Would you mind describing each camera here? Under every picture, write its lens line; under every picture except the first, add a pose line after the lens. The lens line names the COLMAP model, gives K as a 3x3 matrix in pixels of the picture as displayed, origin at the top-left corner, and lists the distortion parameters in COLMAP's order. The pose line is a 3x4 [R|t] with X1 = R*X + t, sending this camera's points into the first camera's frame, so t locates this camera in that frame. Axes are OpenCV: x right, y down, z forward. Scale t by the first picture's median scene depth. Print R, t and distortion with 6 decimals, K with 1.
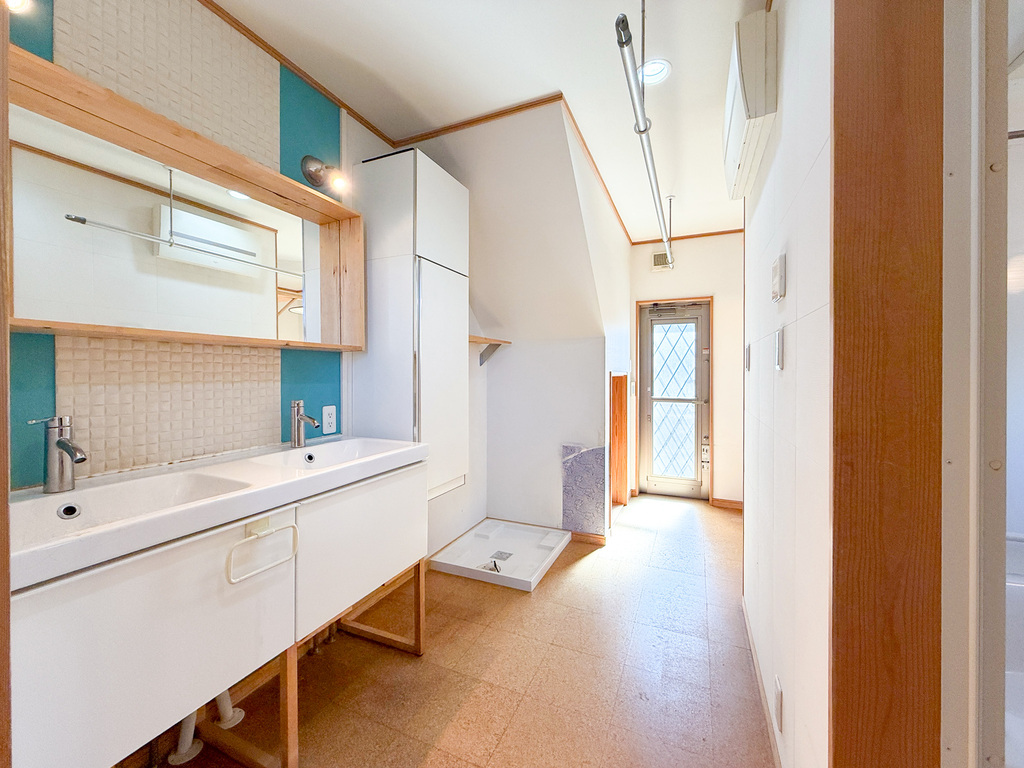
lens RADIAL K [[418.7, 0, 508.6], [0, 418.7, 374.9], [0, 0, 1]] dist [-0.000987, 0.000375]
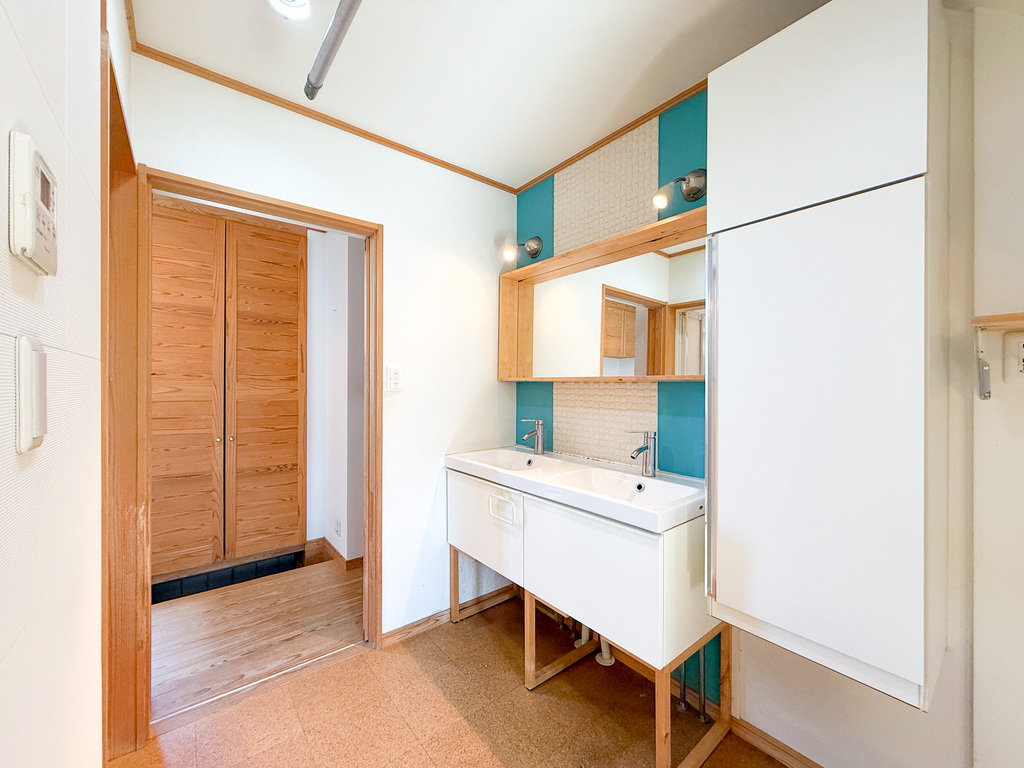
lens RADIAL K [[418.7, 0, 509.8], [0, 418.7, 388.4], [0, 0, 1]] dist [-0.000987, 0.000375]
pose [[-0.463165, -0.001390, -0.886271, 0.647779], [-0.013274, 0.999897, 0.005368, -0.052138], [0.886173, 0.014251, -0.463136, 1.300094]]
